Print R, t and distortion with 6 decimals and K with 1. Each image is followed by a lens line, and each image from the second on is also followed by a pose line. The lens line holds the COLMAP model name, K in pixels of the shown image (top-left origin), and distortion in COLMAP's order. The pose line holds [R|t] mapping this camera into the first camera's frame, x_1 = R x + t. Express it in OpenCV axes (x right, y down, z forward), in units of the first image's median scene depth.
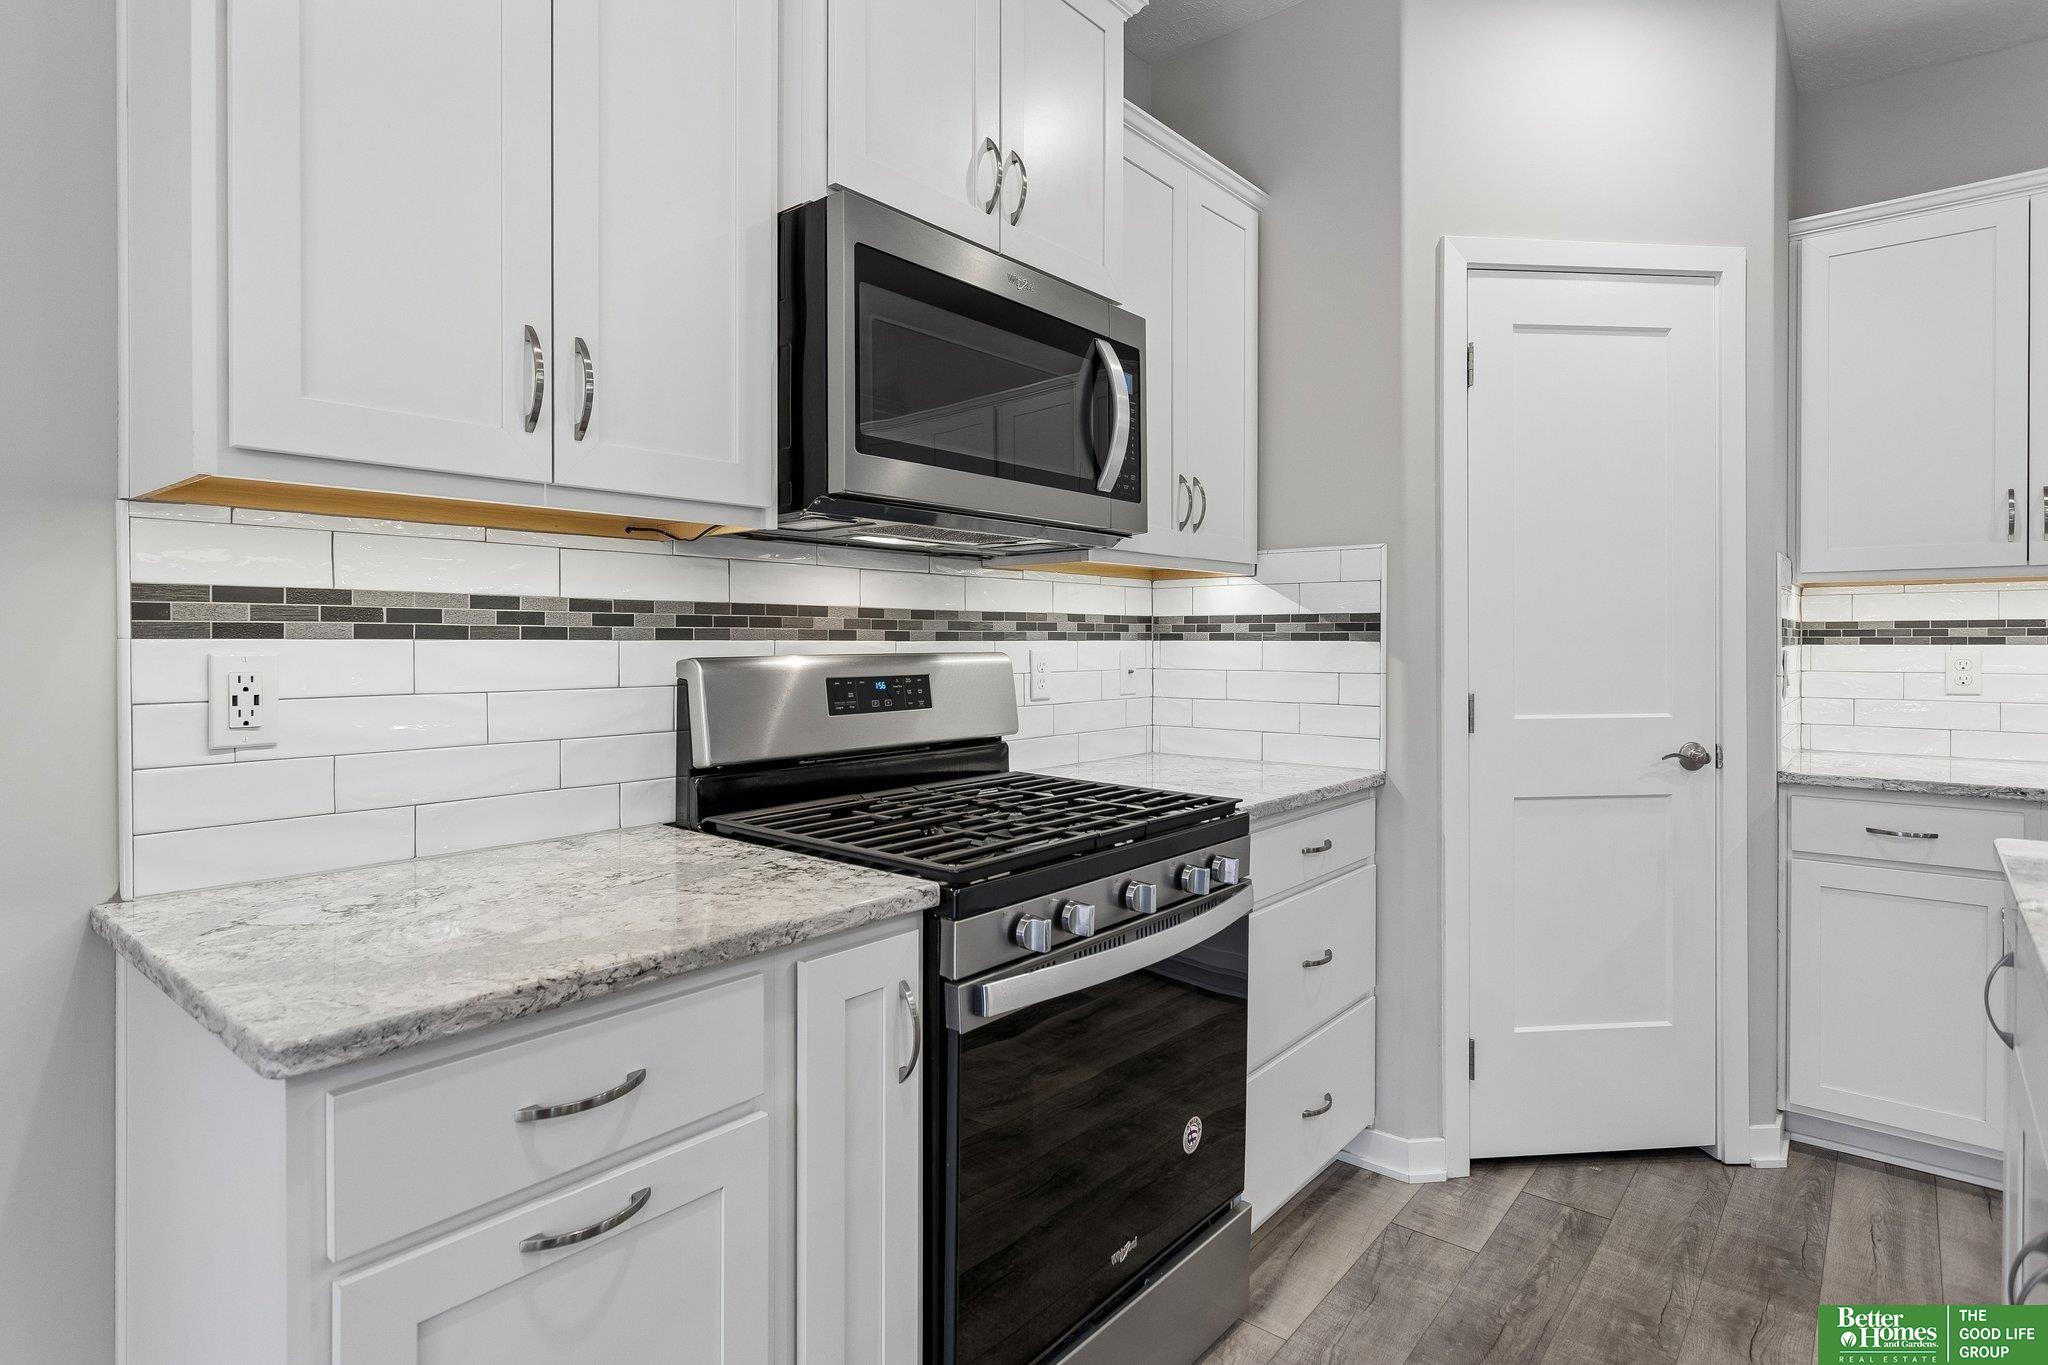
lens RADIAL K [[1066.4, 0, 1009.8], [0, 1066.4, 648.7], [0, 0, 1]] dist [0.002556, 0.001283]
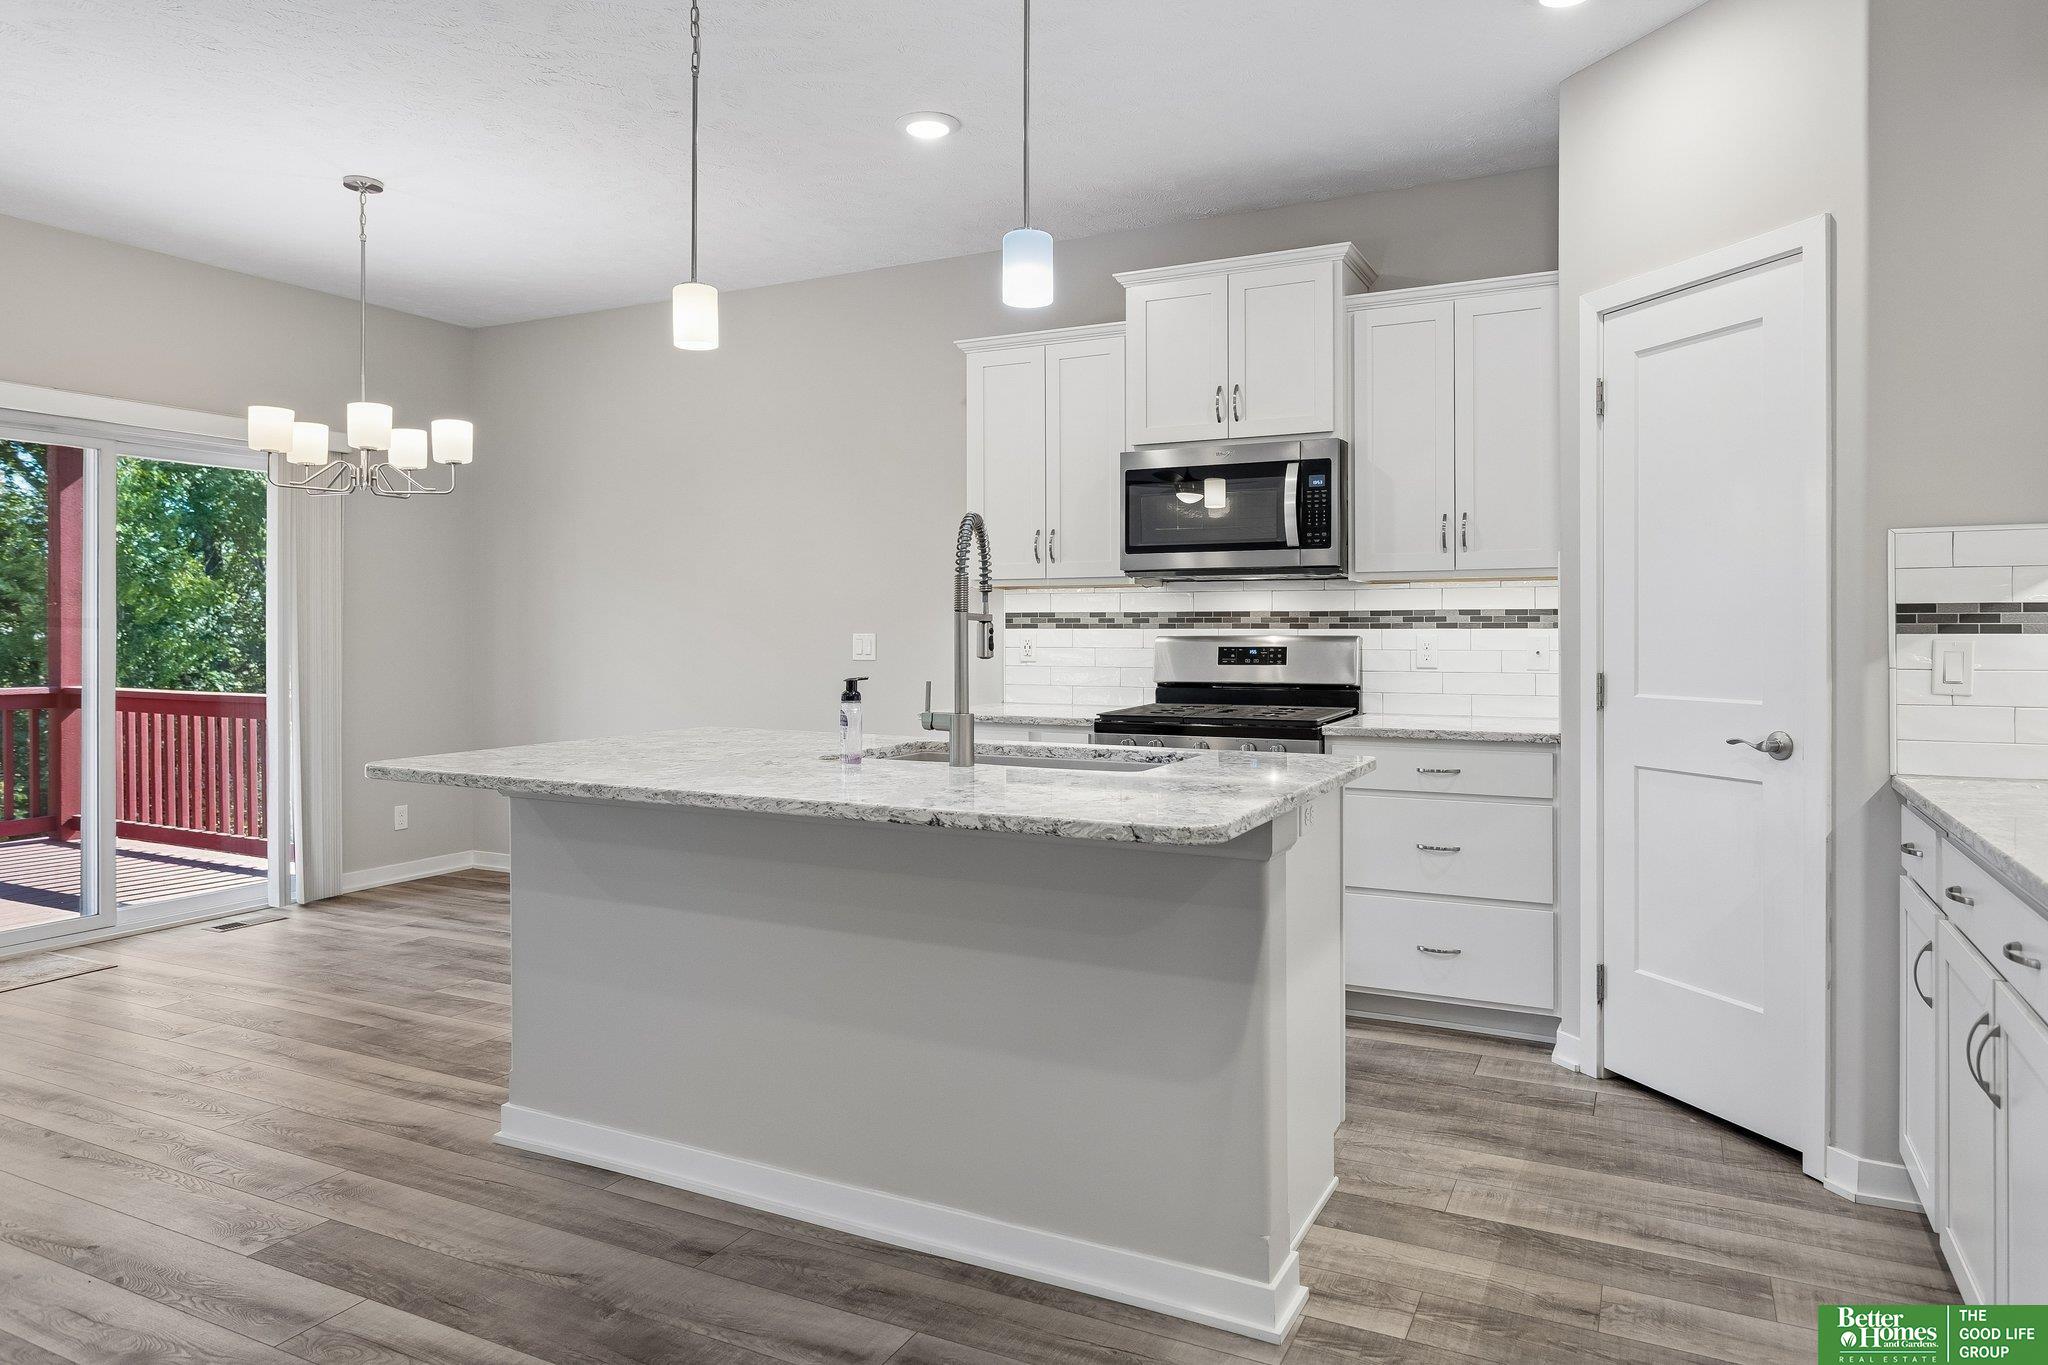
lens RADIAL K [[1227.9, 0, 1059.0], [0, 1227.9, 636.1], [0, 0, 1]] dist [-0.008317, 0.004774]
pose [[0.244277, 0.001263, -0.969705, 1.896896], [-0.009176, 0.999957, -0.001009, 0.011073], [0.969662, 0.009145, 0.244278, 0.099231]]
